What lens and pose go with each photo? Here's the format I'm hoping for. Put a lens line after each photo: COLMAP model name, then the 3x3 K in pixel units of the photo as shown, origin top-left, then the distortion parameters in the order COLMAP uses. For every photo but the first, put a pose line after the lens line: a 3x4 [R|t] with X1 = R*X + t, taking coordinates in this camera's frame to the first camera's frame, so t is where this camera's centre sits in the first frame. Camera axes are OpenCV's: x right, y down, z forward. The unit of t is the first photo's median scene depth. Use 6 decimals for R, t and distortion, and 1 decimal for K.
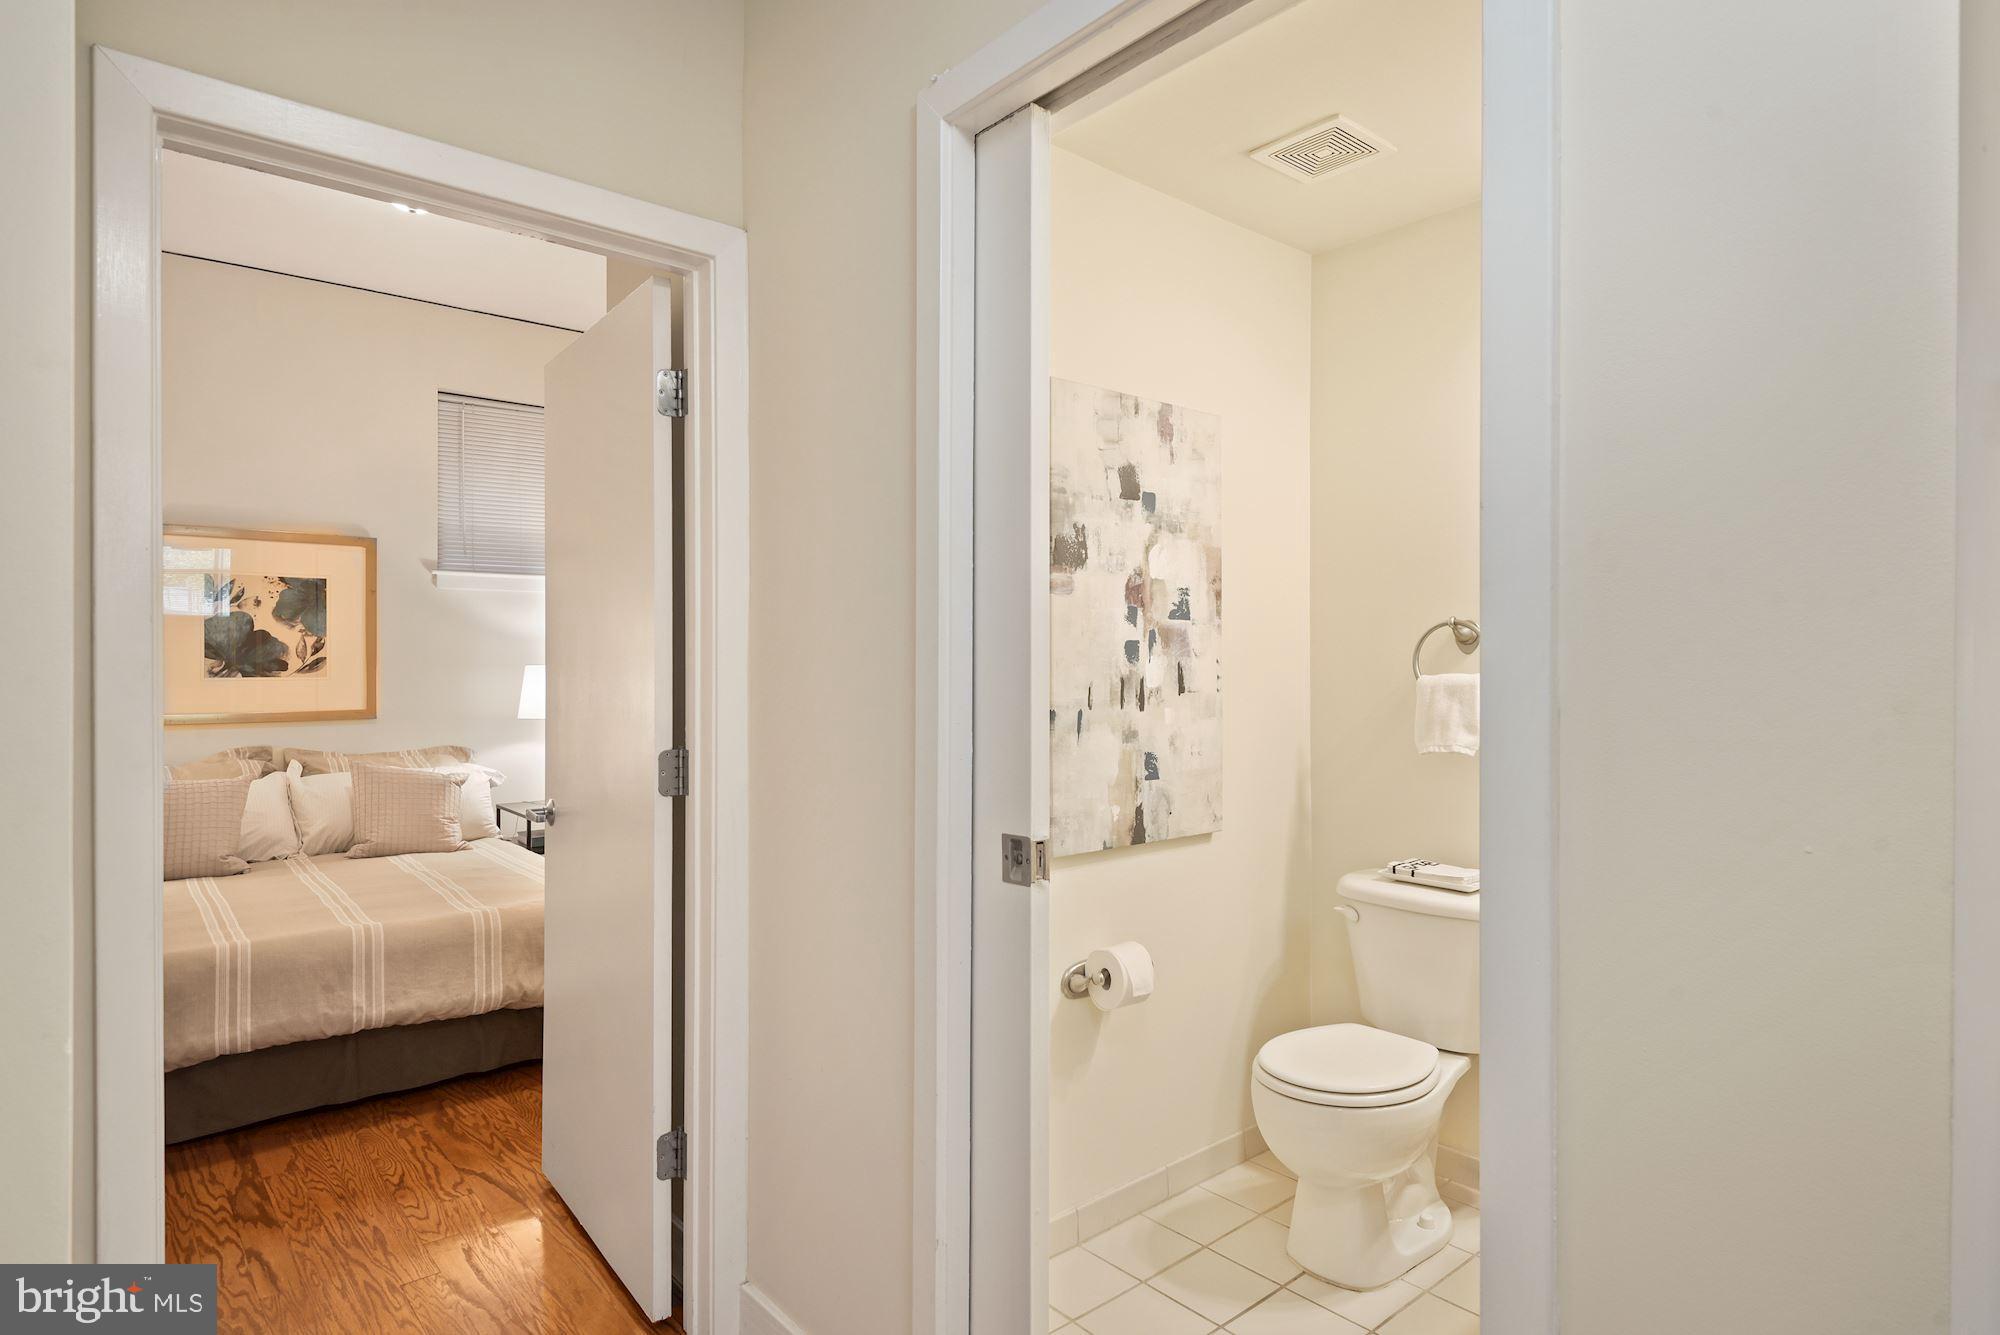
lens RADIAL K [[1108.8, 0, 1024.6], [0, 1108.8, 662.7], [0, 0, 1]] dist [0.002750, 0.000201]
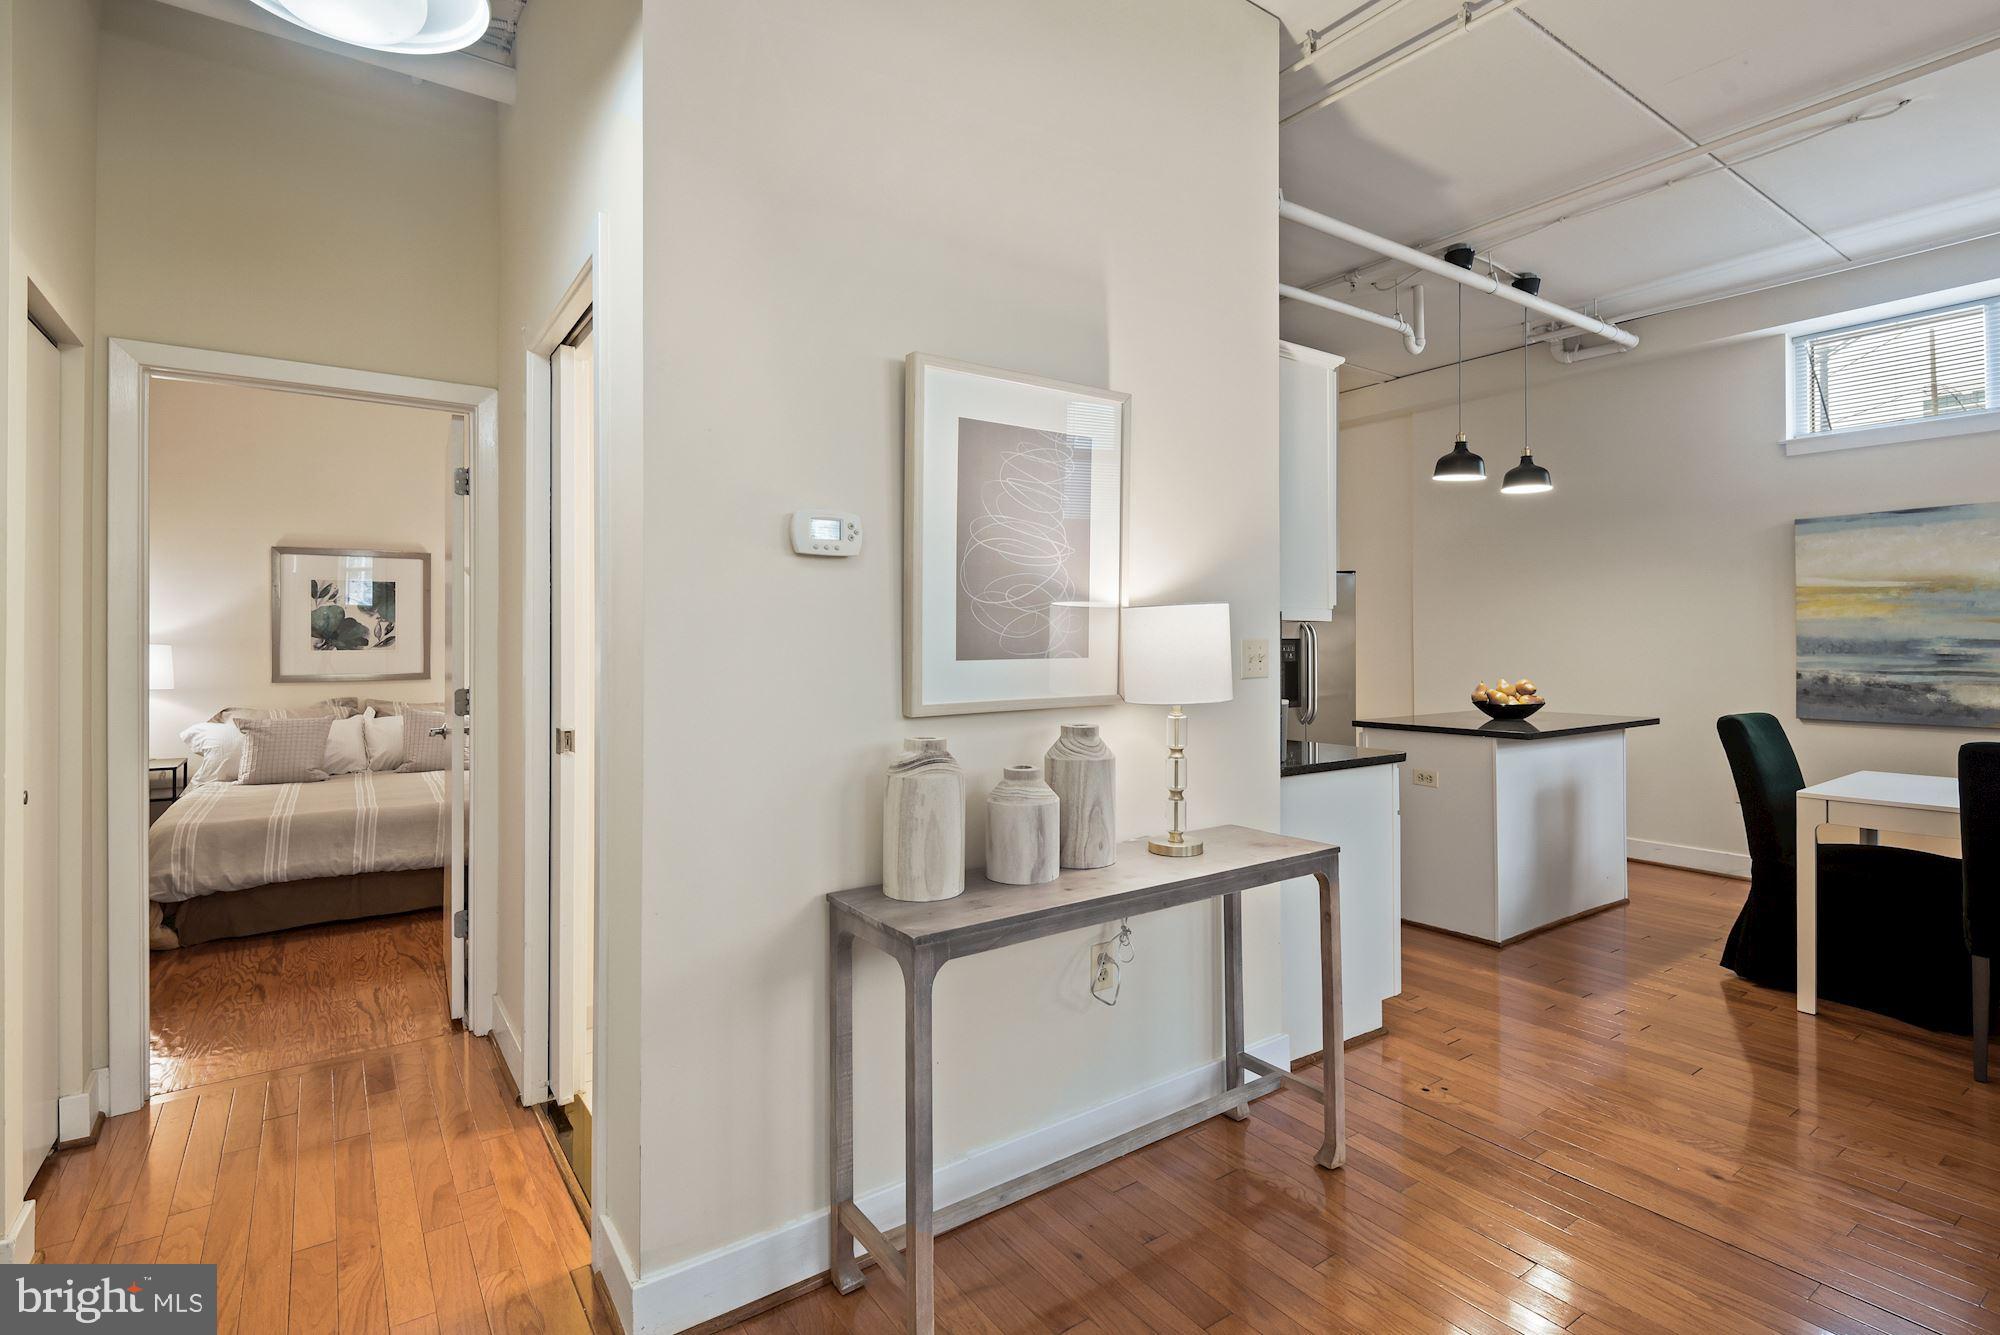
lens RADIAL K [[960.6, 0, 1018.1], [0, 960.6, 634.6], [0, 0, 1]] dist [0.018350, -0.015886]
pose [[0.996031, -0.002830, -0.088961, 1.067242], [0.002233, 0.999974, -0.006813, 0.011522], [0.088978, 0.006587, 0.996012, -0.662934]]
